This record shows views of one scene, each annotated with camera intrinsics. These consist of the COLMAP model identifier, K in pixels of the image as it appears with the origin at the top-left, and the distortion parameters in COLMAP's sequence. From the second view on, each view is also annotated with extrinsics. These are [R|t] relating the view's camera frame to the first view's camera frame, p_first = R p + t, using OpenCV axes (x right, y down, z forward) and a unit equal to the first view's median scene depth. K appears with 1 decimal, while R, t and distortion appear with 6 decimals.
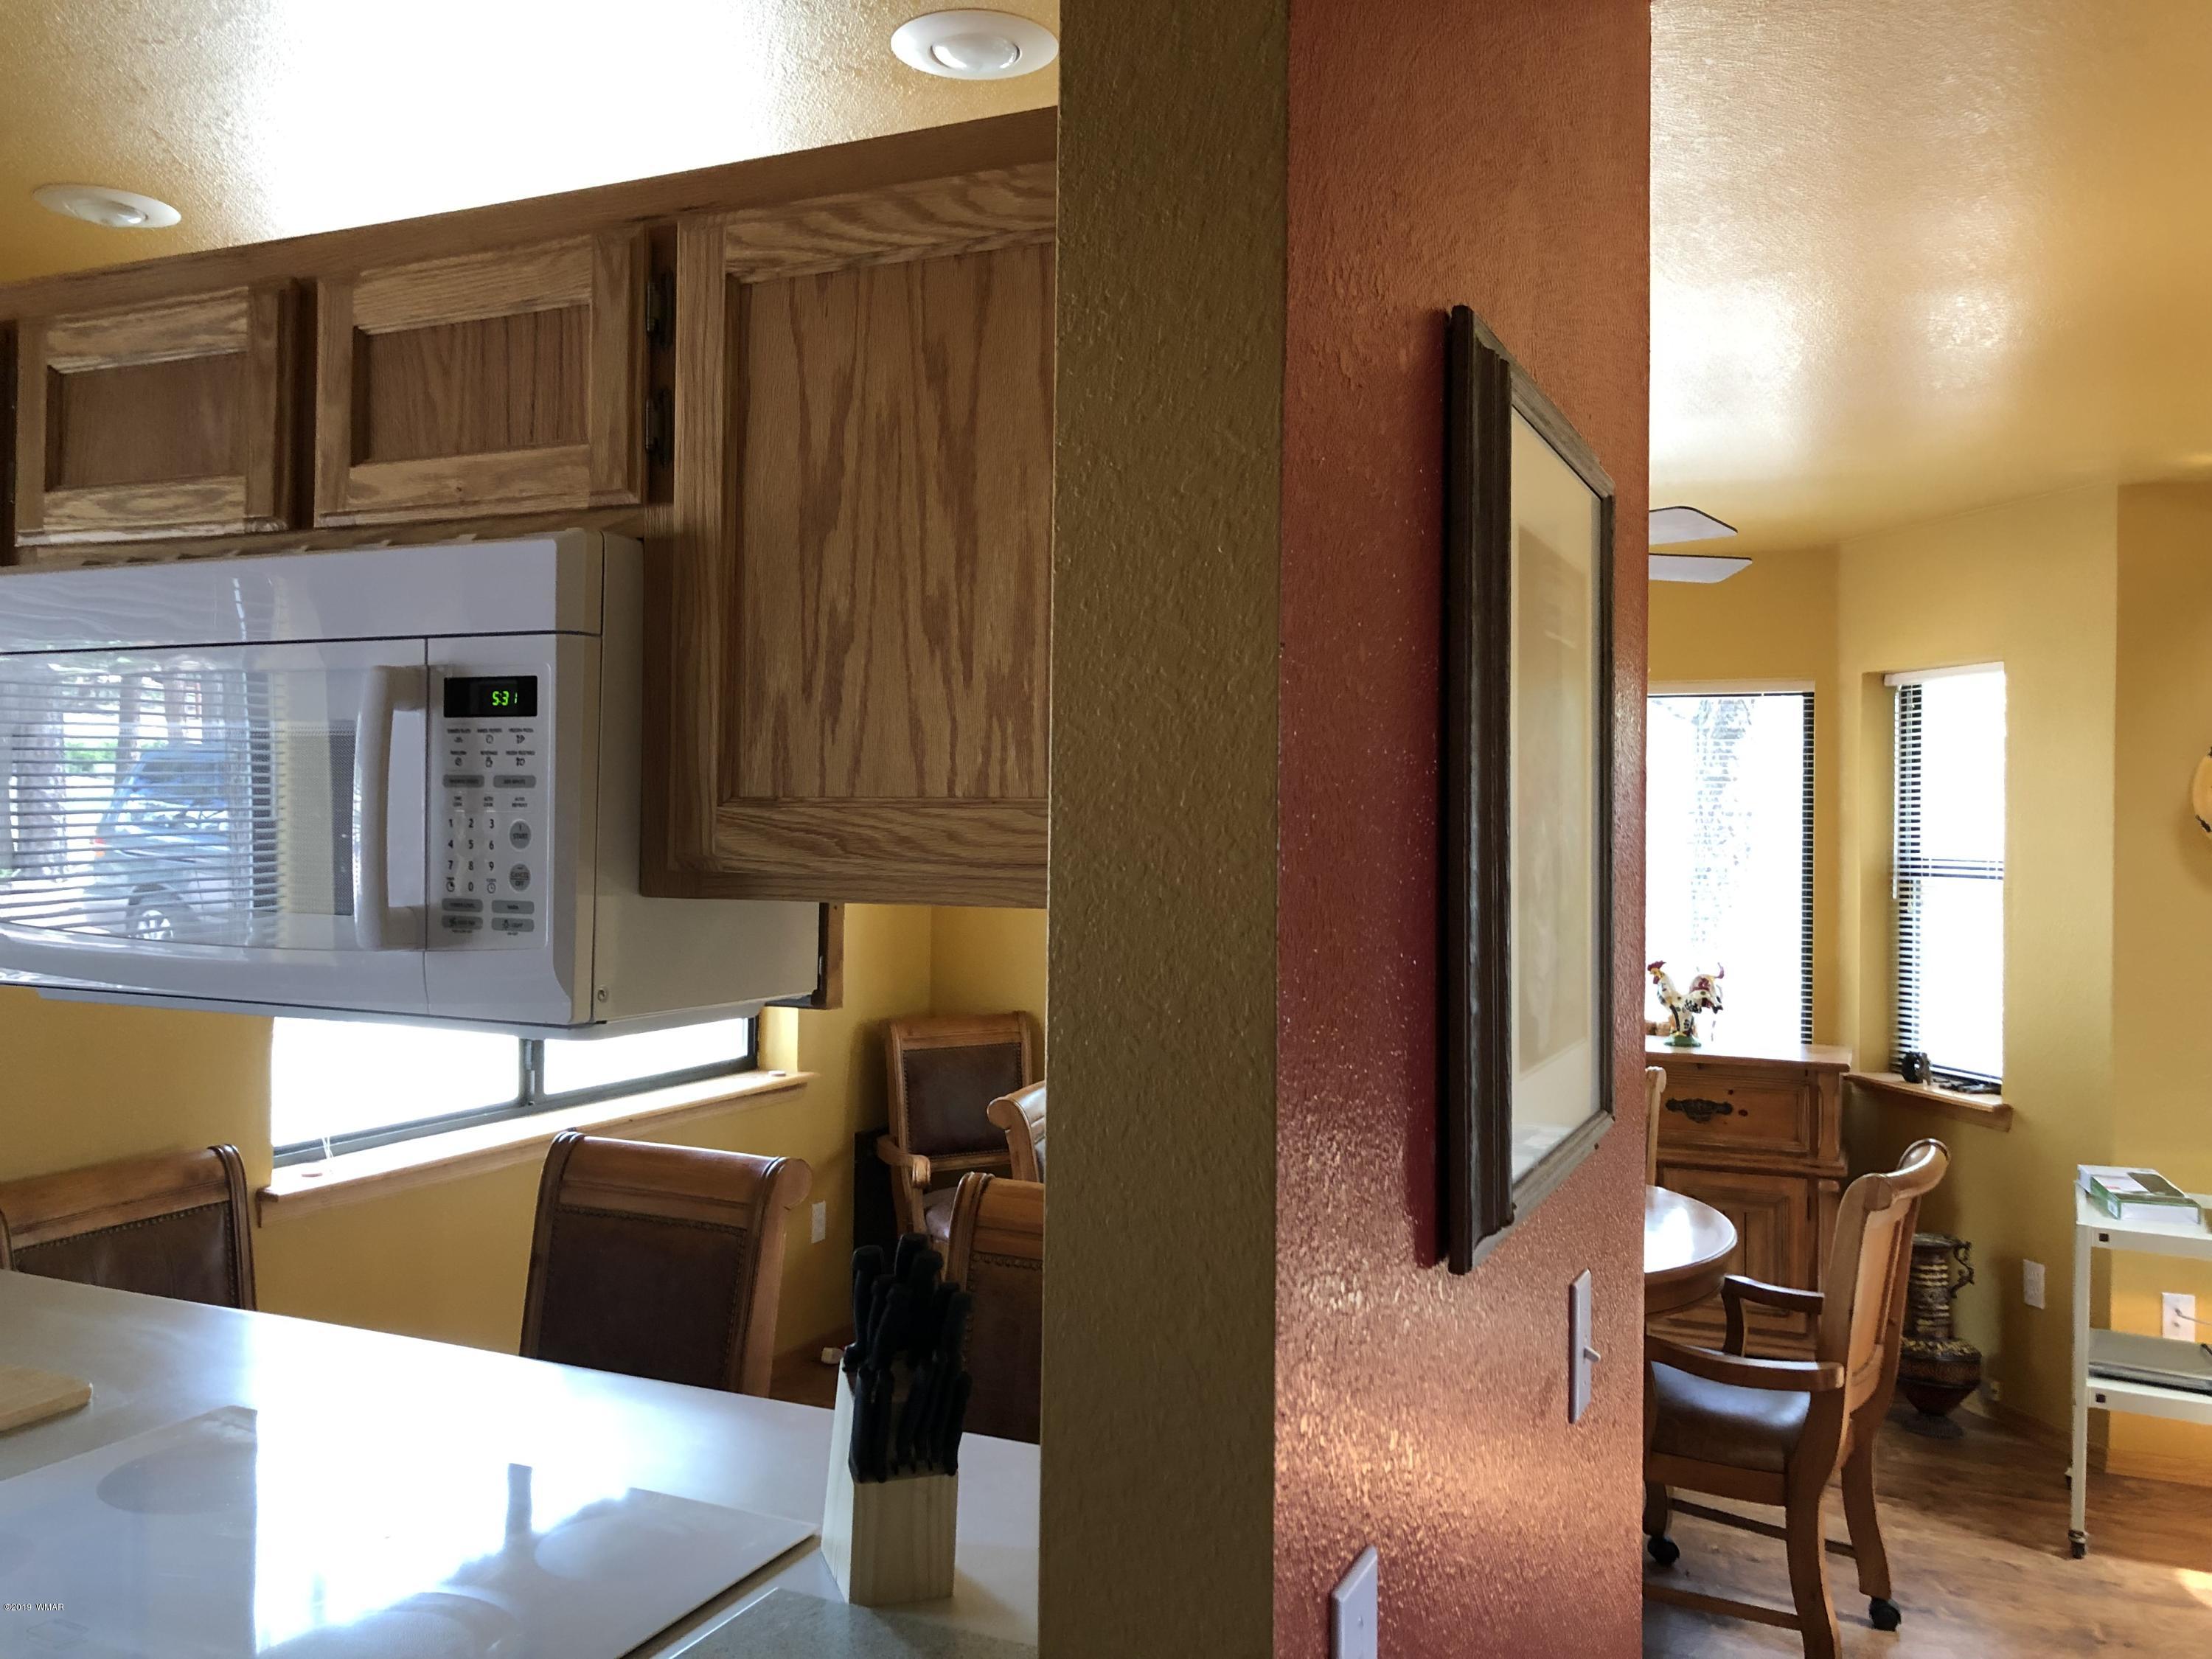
lens RADIAL K [[1805.1, 0, 1086.0], [0, 1805.1, 806.0], [0, 0, 1]] dist [0.042447, -0.049541]
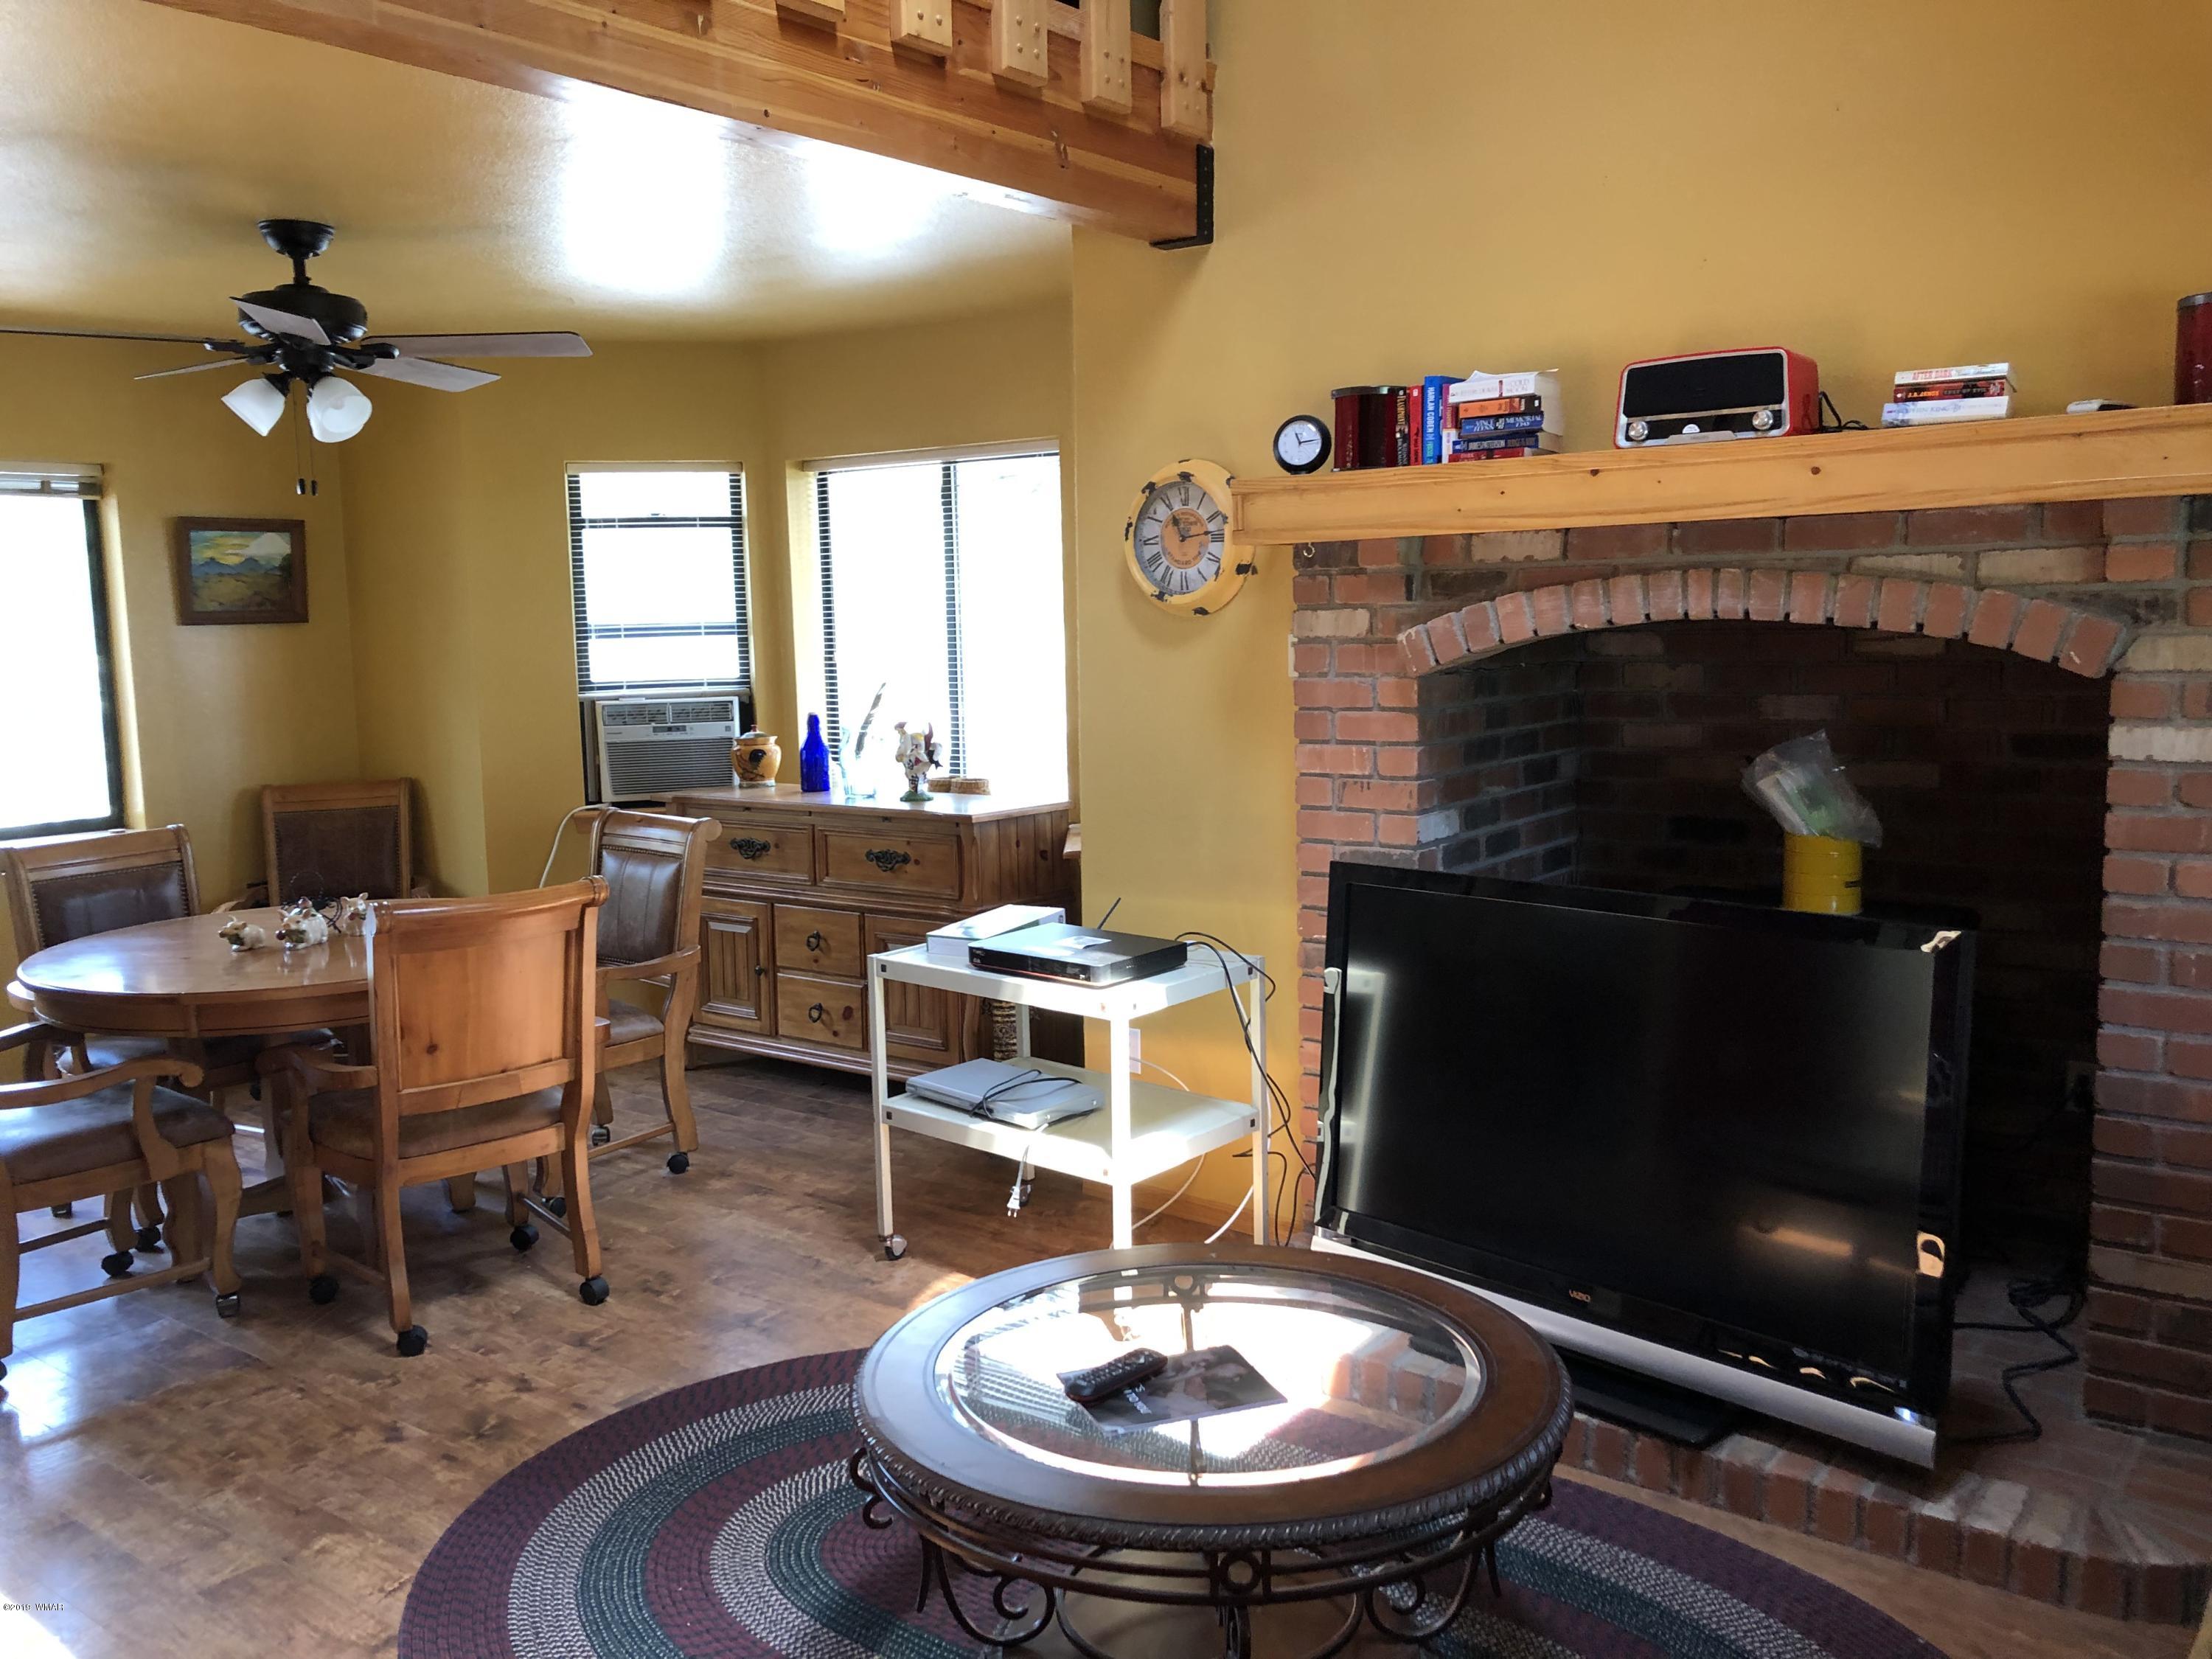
lens RADIAL K [[1805.1, 0, 1111.2], [0, 1805.1, 808.2], [0, 0, 1]] dist [0.042447, -0.049541]
pose [[0.975248, -0.007803, -0.220976, 0.957441], [0.034713, 0.992388, 0.118160, 0.024479], [0.218371, -0.122906, 0.968095, 0.020615]]
